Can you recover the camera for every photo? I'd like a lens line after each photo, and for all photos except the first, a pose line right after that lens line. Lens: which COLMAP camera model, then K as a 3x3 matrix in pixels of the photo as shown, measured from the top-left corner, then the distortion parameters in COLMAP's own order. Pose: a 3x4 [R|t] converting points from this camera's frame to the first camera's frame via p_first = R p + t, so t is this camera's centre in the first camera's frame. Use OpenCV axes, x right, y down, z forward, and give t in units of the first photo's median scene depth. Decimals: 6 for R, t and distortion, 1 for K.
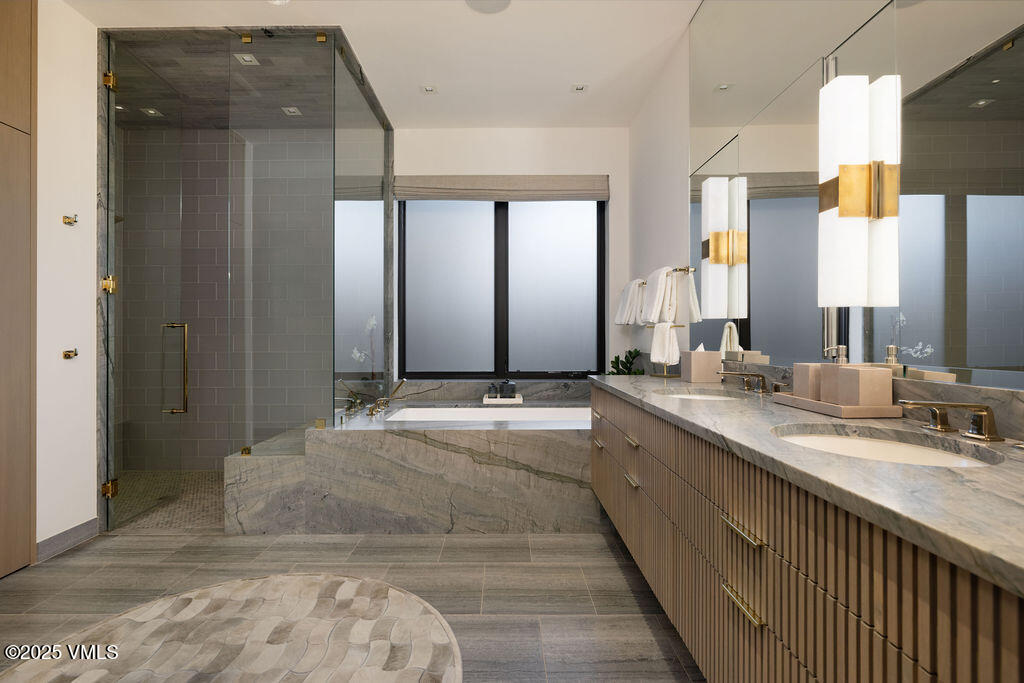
lens RADIAL K [[487.9, 0, 509.4], [0, 487.9, 336.1], [0, 0, 1]] dist [-0.004057, -0.000379]
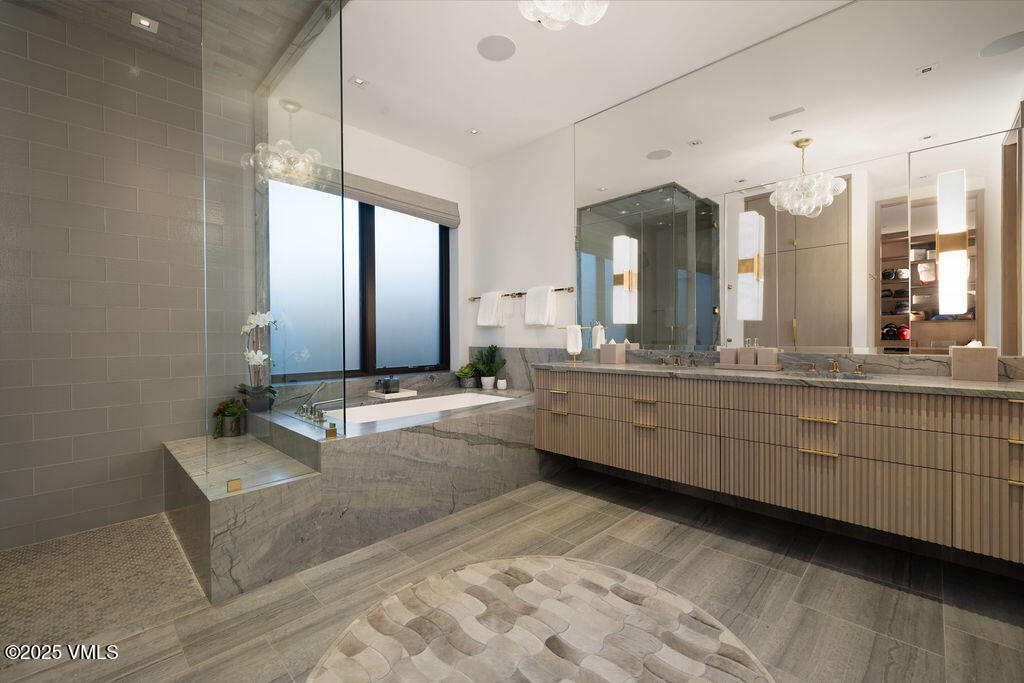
lens RADIAL K [[427.0, 0, 512.0], [0, 427.0, 341.5], [0, 0, 1]] dist [0.000837, -0.000082]
pose [[0.700845, -0.008145, 0.713267, -0.714935], [-0.000616, 0.999928, 0.012025, 0.005392], [-0.713313, -0.008867, 0.700789, 0.233350]]
